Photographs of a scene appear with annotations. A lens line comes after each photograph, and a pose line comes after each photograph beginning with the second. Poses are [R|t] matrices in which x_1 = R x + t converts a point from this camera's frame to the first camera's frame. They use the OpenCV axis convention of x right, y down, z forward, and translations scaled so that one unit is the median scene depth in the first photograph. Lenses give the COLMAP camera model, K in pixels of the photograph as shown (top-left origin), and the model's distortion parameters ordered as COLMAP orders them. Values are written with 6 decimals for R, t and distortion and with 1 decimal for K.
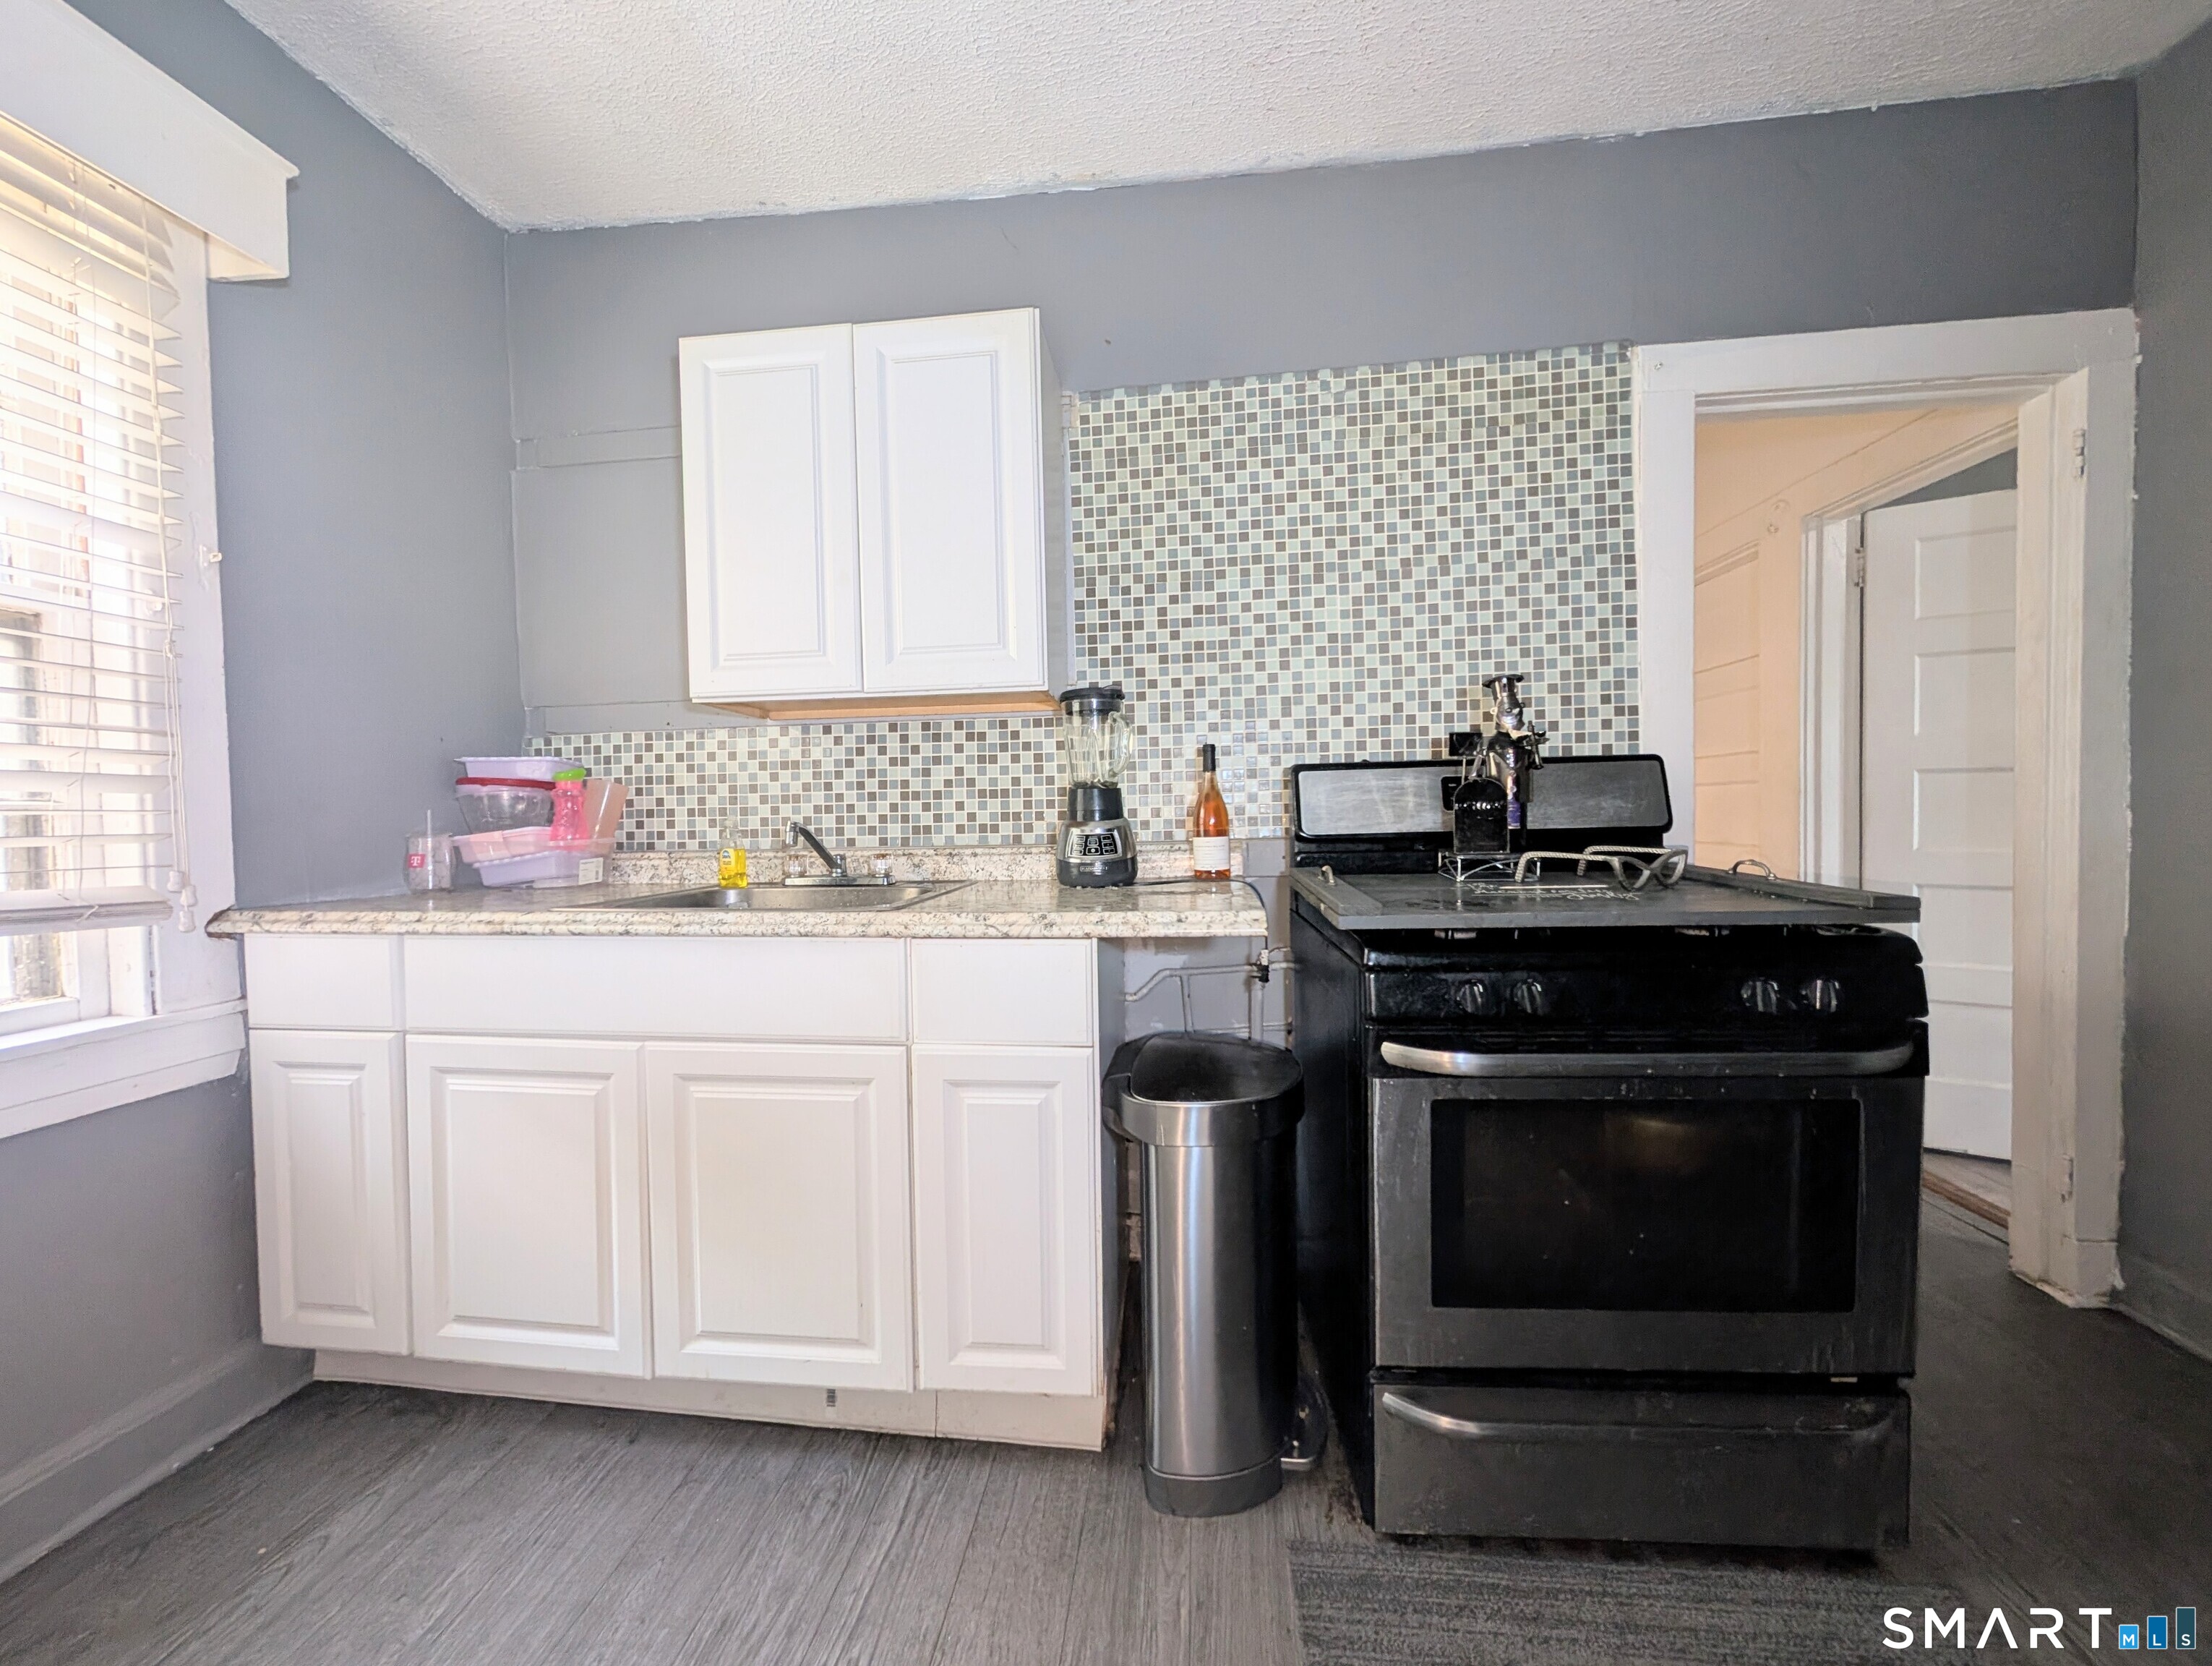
lens RADIAL K [[801.0, 0, 1110.2], [0, 801.0, 832.1], [0, 0, 1]] dist [-0.001382, 0.000719]
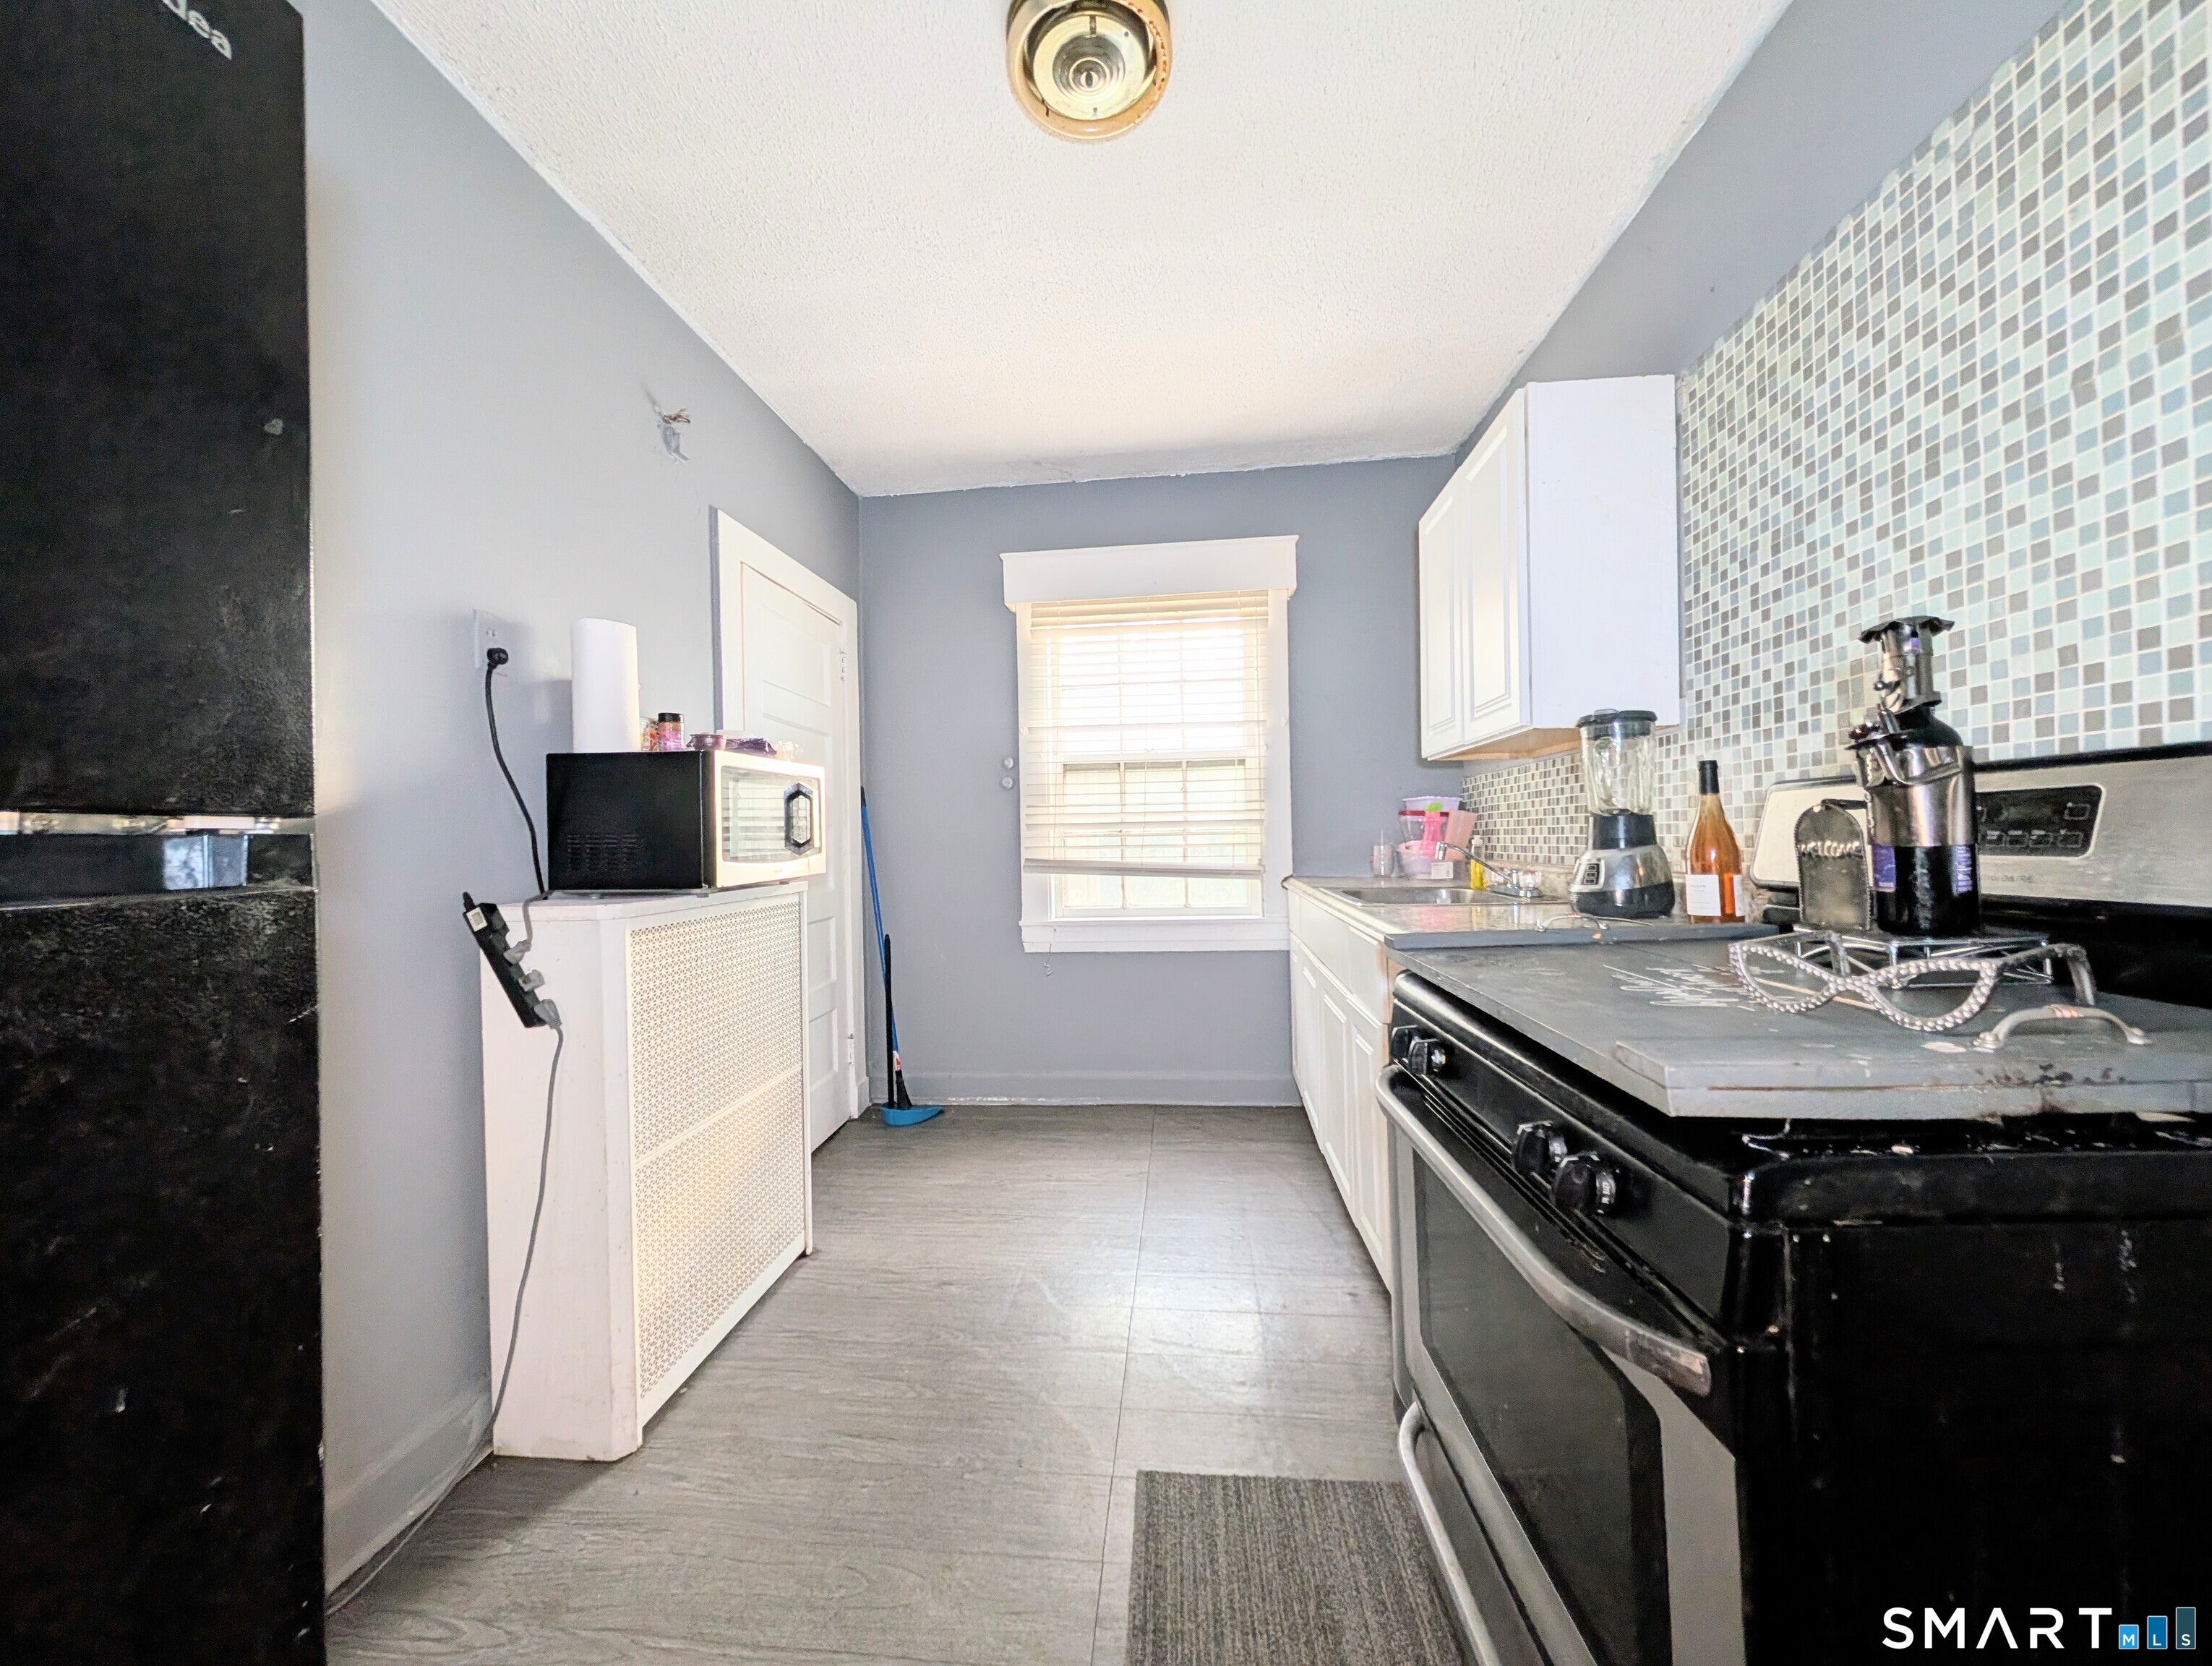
lens RADIAL K [[801.0, 0, 1121.0], [0, 801.0, 829.3], [0, 0, 1]] dist [-0.001382, 0.000719]
pose [[0.025917, 0.009788, -0.999616, 0.863393], [-0.004488, 0.999943, 0.009675, -0.042081], [0.999654, 0.004235, 0.025960, 0.357337]]
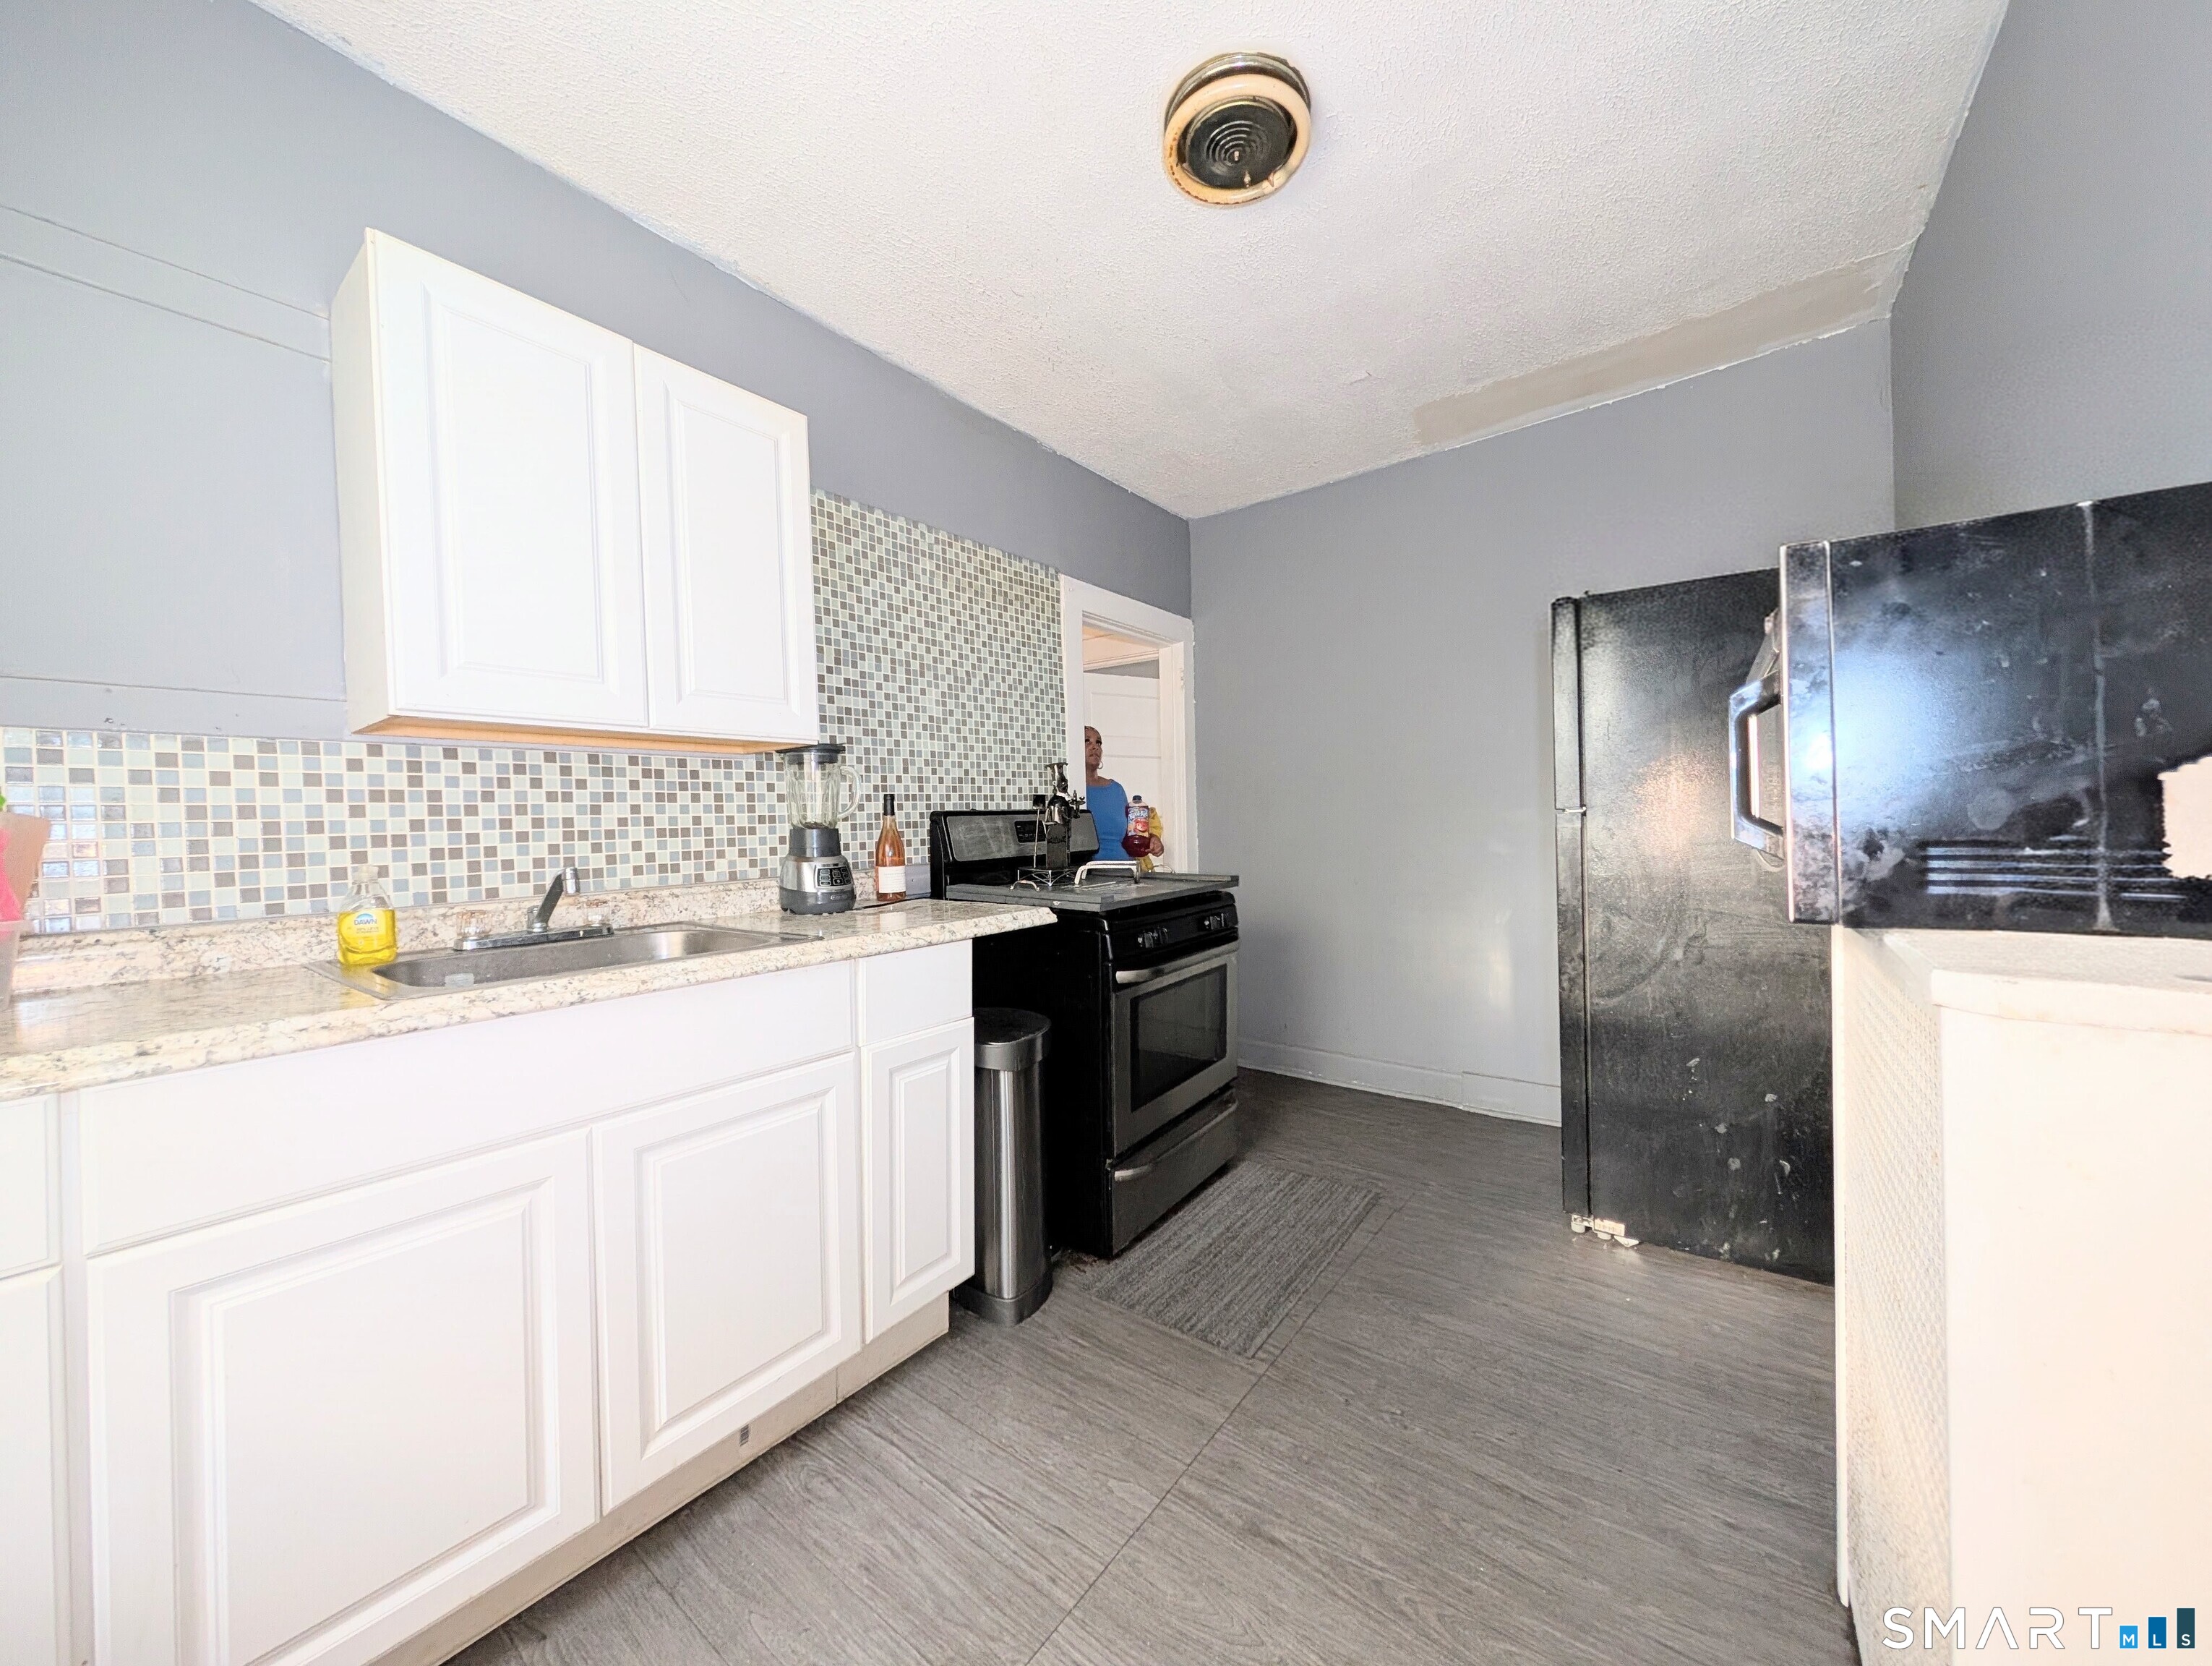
lens RADIAL K [[801.0, 0, 1094.0], [0, 801.0, 828.2], [0, 0, 1]] dist [-0.001382, 0.000719]
pose [[0.523015, -0.000097, 0.852324, -0.744931], [0.034548, 0.999181, -0.021086, -0.016034], [-0.851623, 0.040474, 0.522589, 0.051087]]
